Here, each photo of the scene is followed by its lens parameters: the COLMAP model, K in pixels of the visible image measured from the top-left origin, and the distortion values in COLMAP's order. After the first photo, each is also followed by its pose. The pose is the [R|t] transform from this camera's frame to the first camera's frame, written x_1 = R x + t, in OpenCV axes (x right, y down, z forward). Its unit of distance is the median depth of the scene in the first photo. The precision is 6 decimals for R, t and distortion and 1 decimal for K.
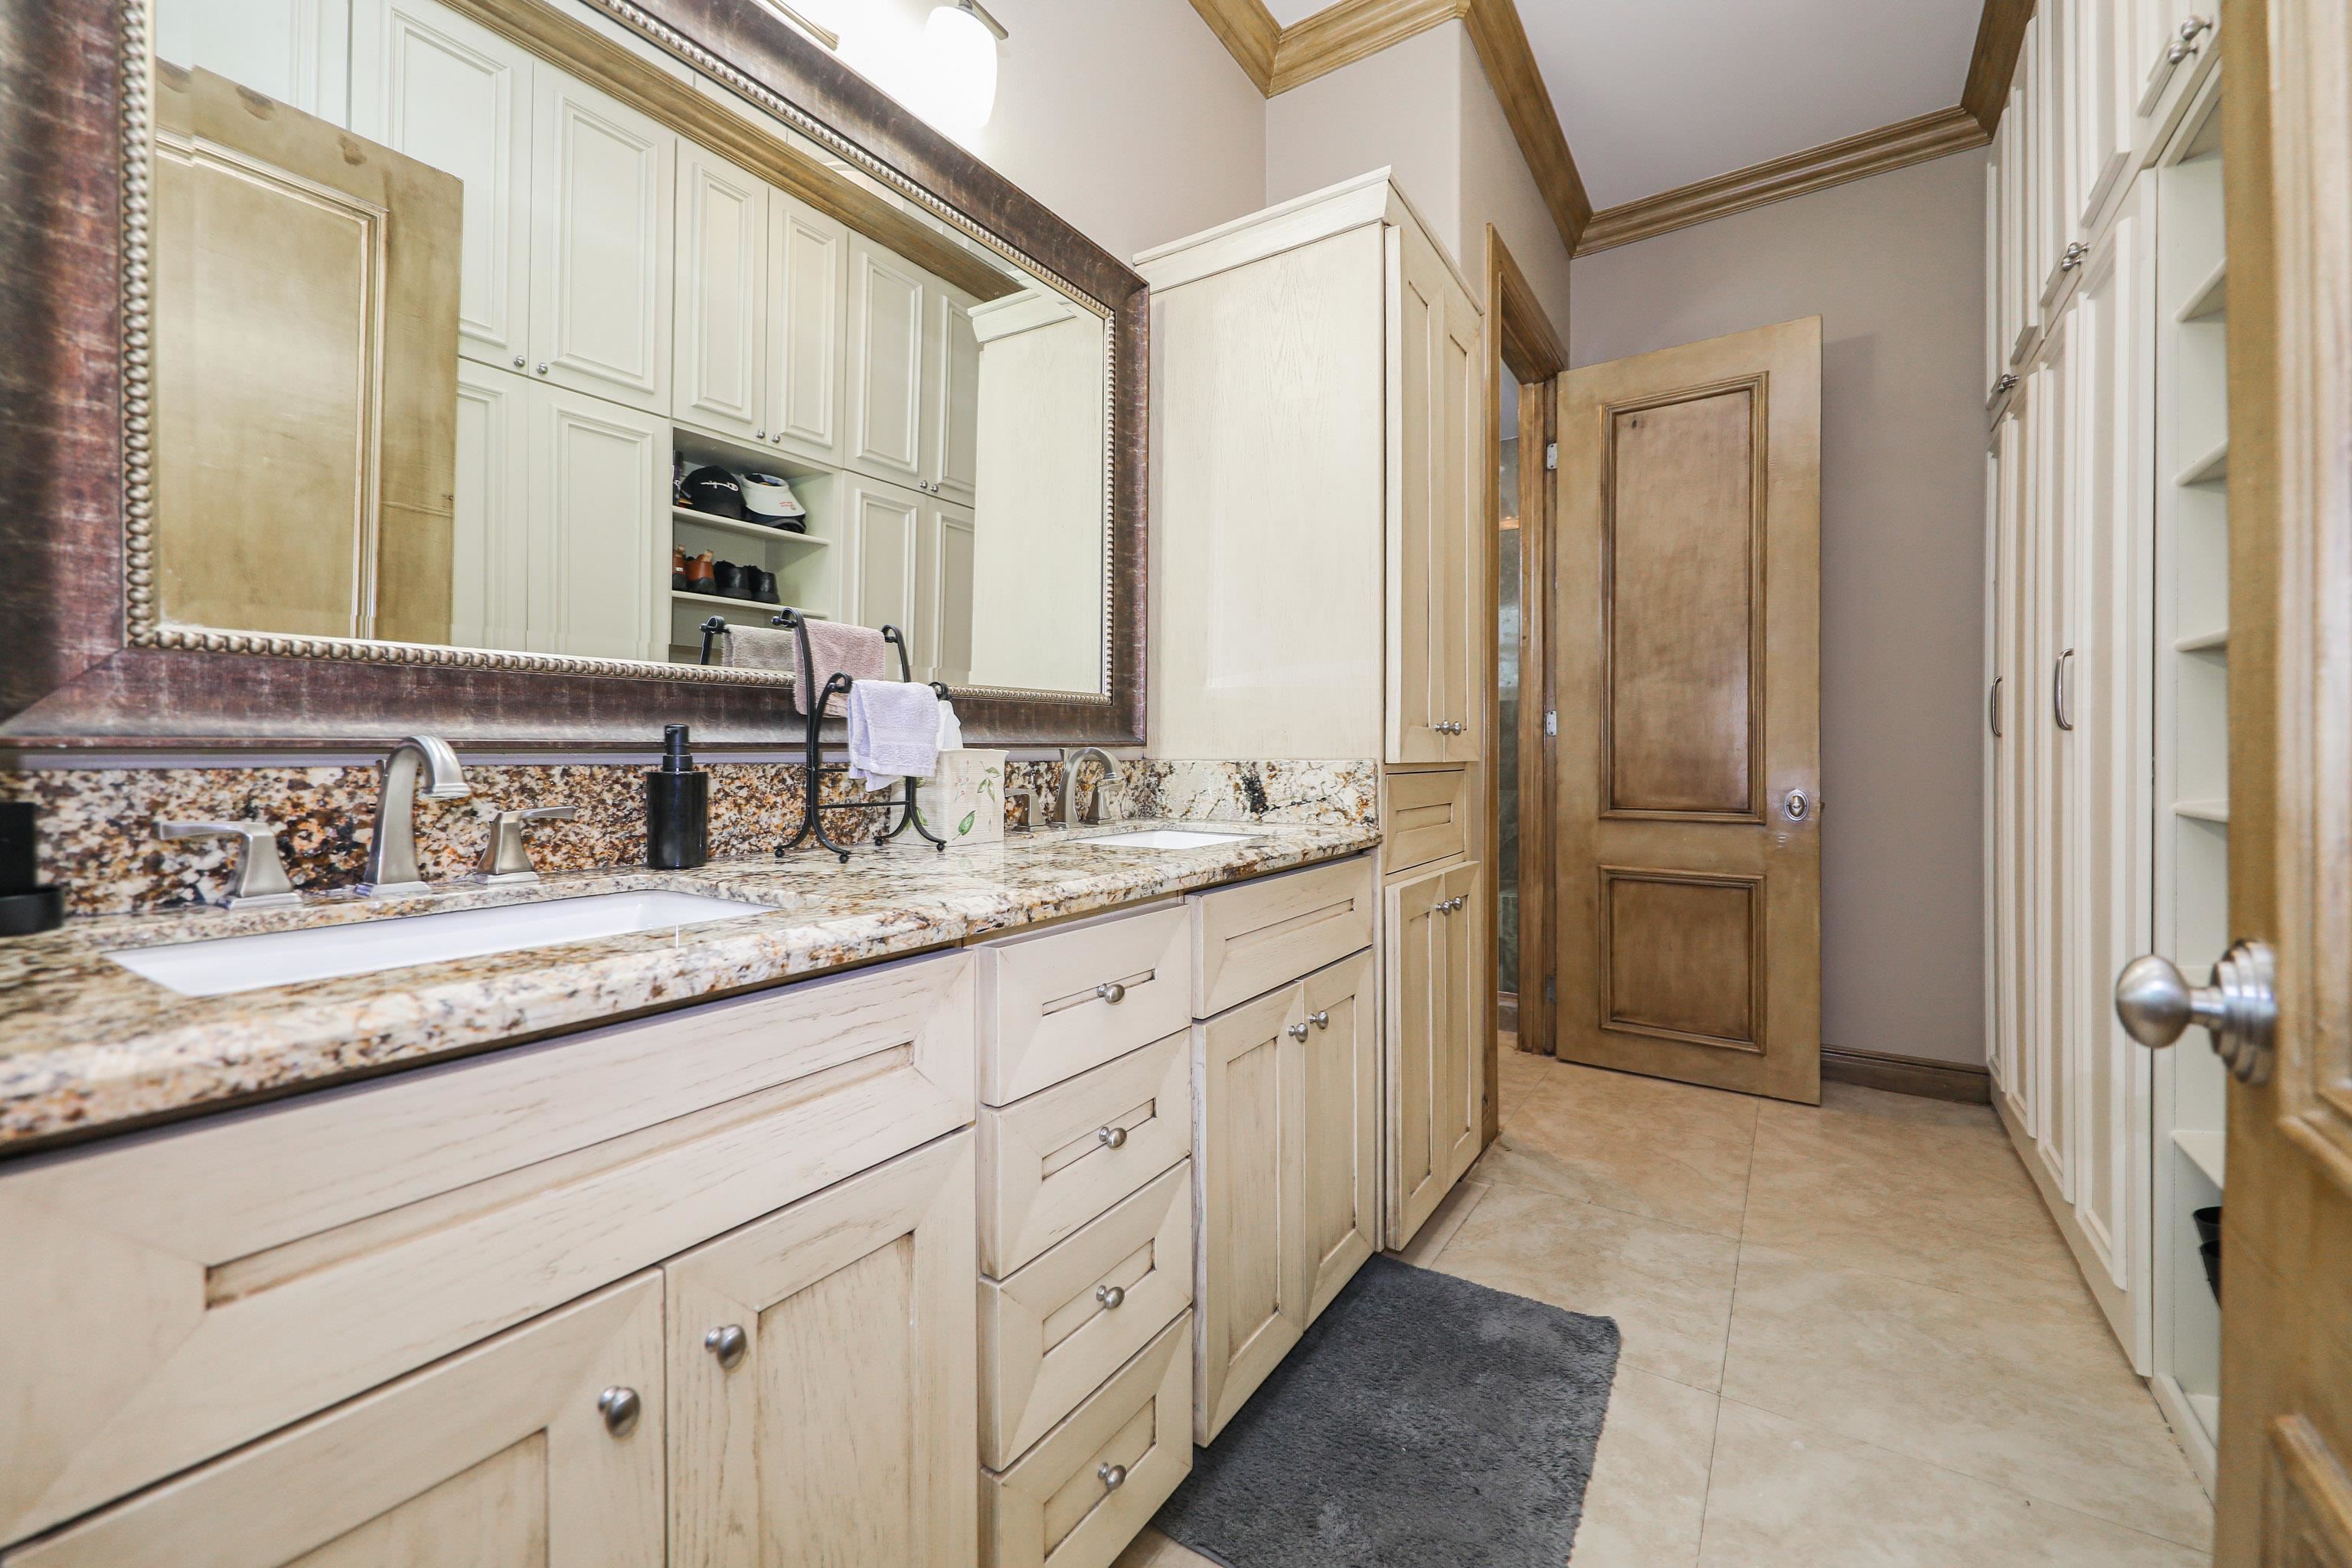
lens RADIAL K [[952.4, 0, 1161.7], [0, 952.4, 781.9], [0, 0, 1]] dist [0.017167, -0.006229]
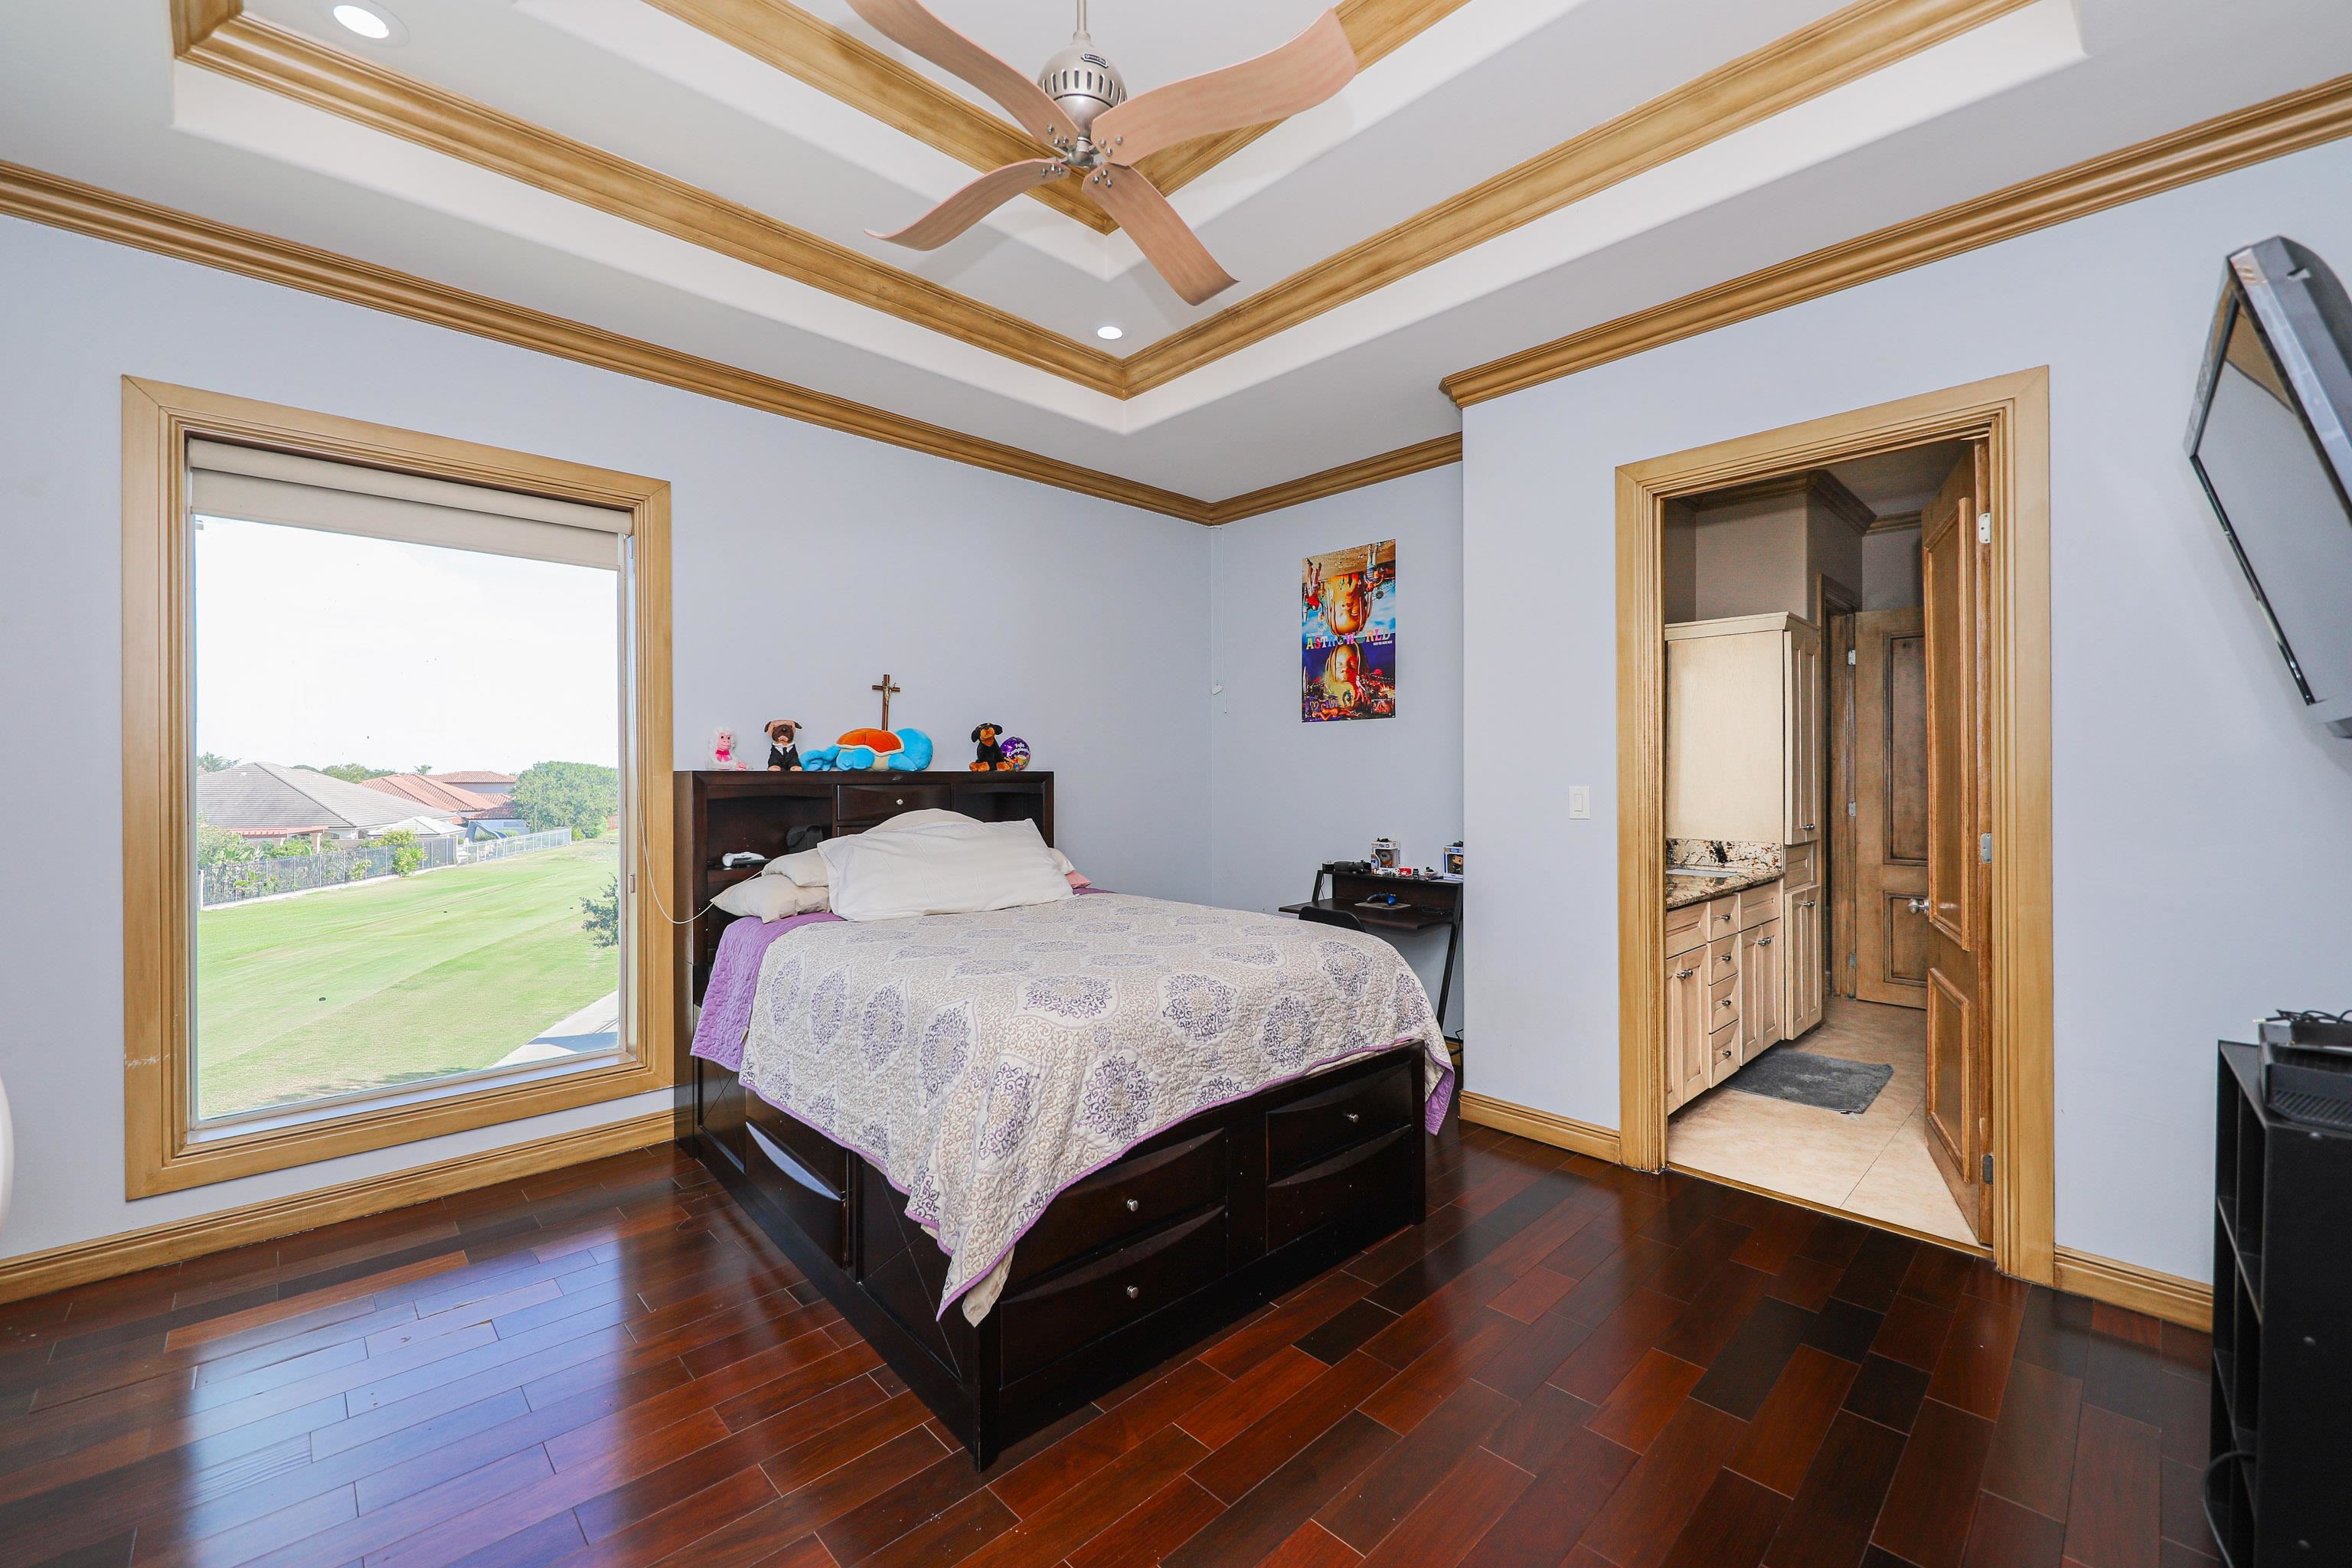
lens RADIAL K [[952.4, 0, 1161.7], [0, 952.4, 781.9], [0, 0, 1]] dist [0.017167, -0.006229]
pose [[0.976723, 0.007575, -0.214372, -0.789533], [-0.010944, 0.999835, -0.014533, -0.124475], [0.214227, 0.016541, 0.976644, -1.727860]]
